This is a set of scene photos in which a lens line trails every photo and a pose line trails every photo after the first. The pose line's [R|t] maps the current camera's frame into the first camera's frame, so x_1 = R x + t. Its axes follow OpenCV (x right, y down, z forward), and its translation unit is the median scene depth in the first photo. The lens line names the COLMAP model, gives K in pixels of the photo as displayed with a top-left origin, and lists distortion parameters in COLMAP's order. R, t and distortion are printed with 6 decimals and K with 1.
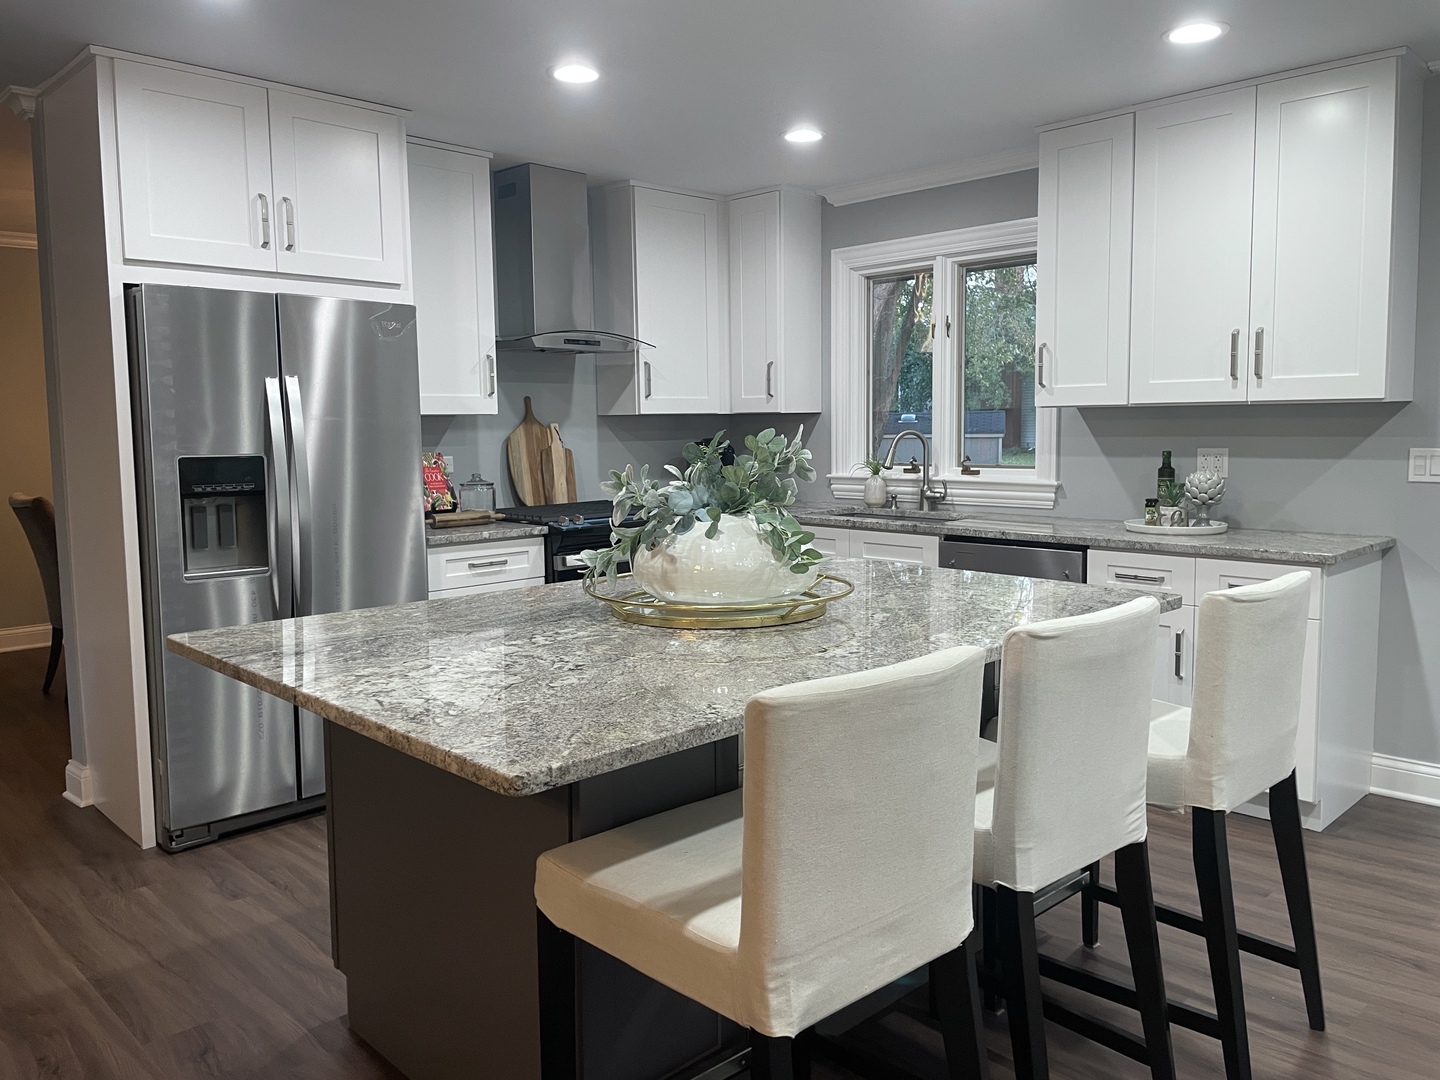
lens RADIAL K [[1086.8, 0, 719.6], [0, 1086.8, 534.2], [0, 0, 1]] dist [0.070277, -0.098552]
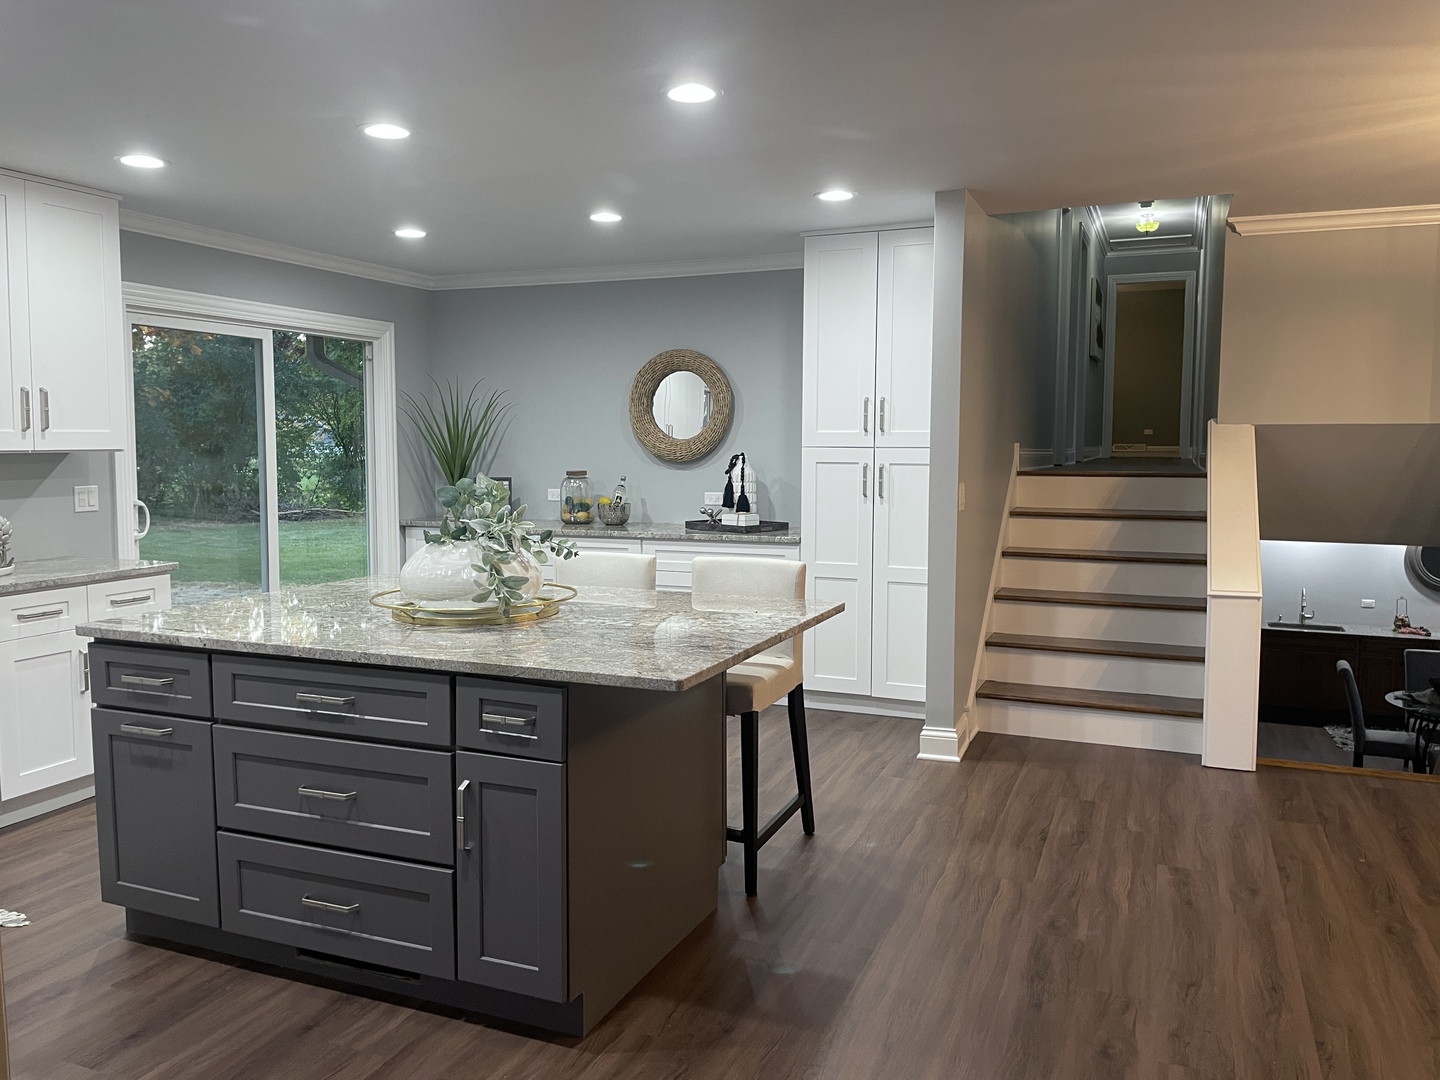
lens RADIAL K [[1086.8, 0, 717.7], [0, 1086.8, 537.9], [0, 0, 1]] dist [0.070277, -0.098552]
pose [[-0.409650, -0.063905, 0.910002, -0.652183], [0.101532, 0.988151, 0.115099, -0.068430], [-0.906575, 0.139545, -0.398308, 0.624434]]
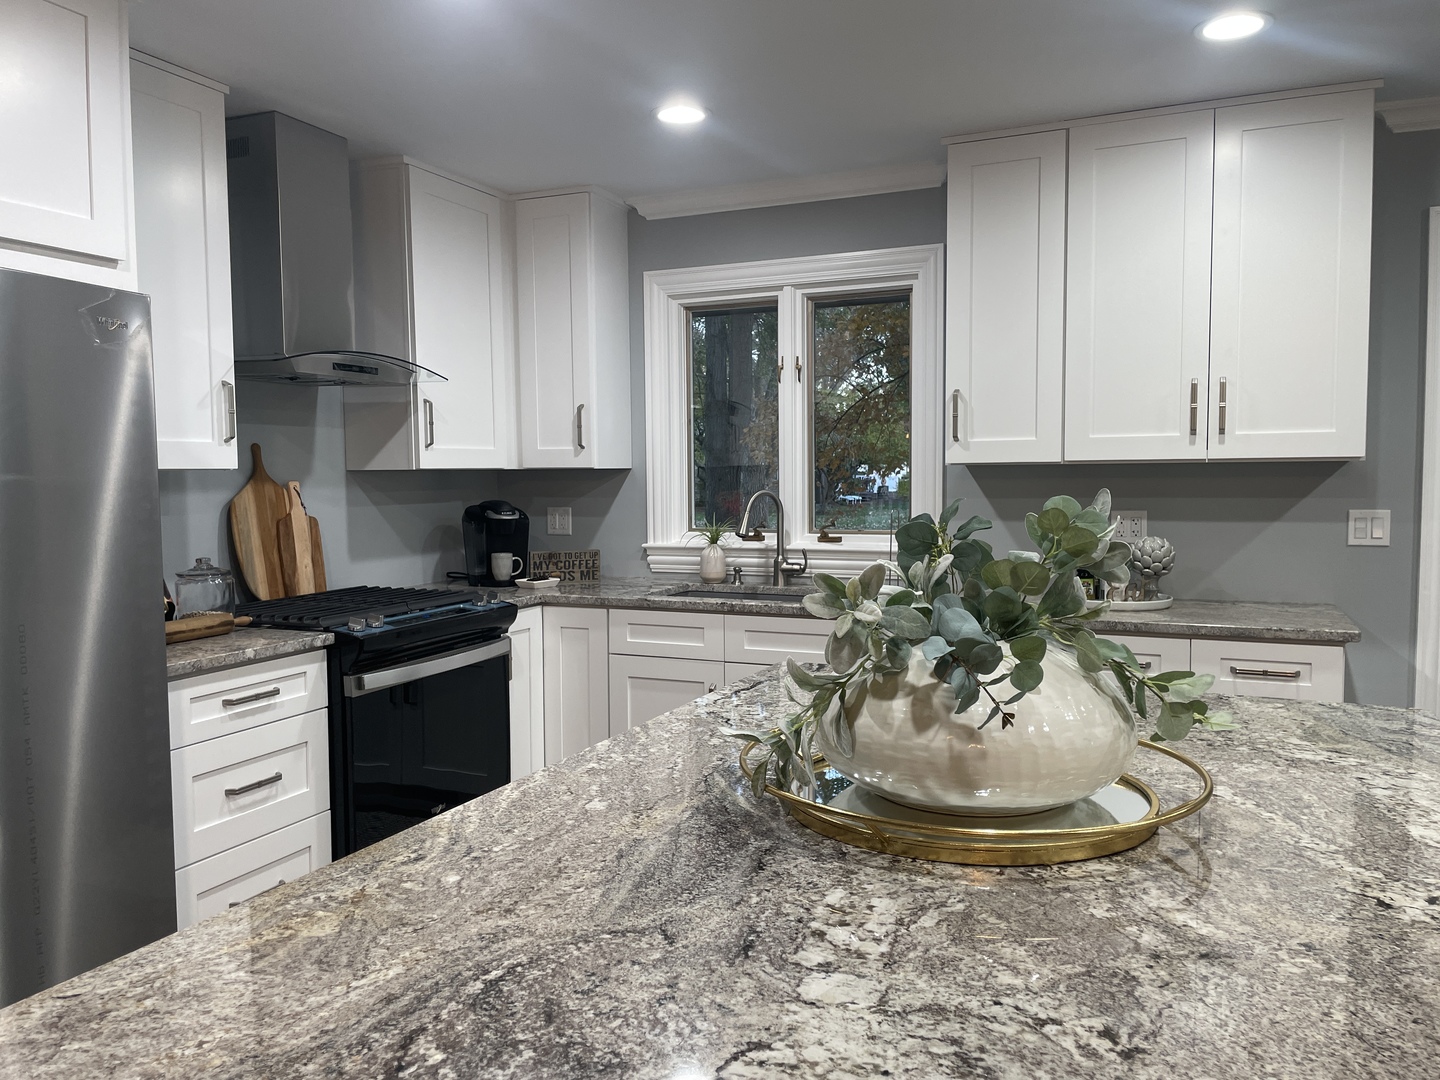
lens RADIAL K [[1086.8, 0, 716.0], [0, 1086.8, 544.2], [0, 0, 1]] dist [0.070277, -0.098552]
pose [[0.926968, -0.021308, 0.374535, -0.172216], [0.036595, 0.998760, -0.033750, -0.027636], [-0.373352, 0.044992, 0.926598, 0.245590]]
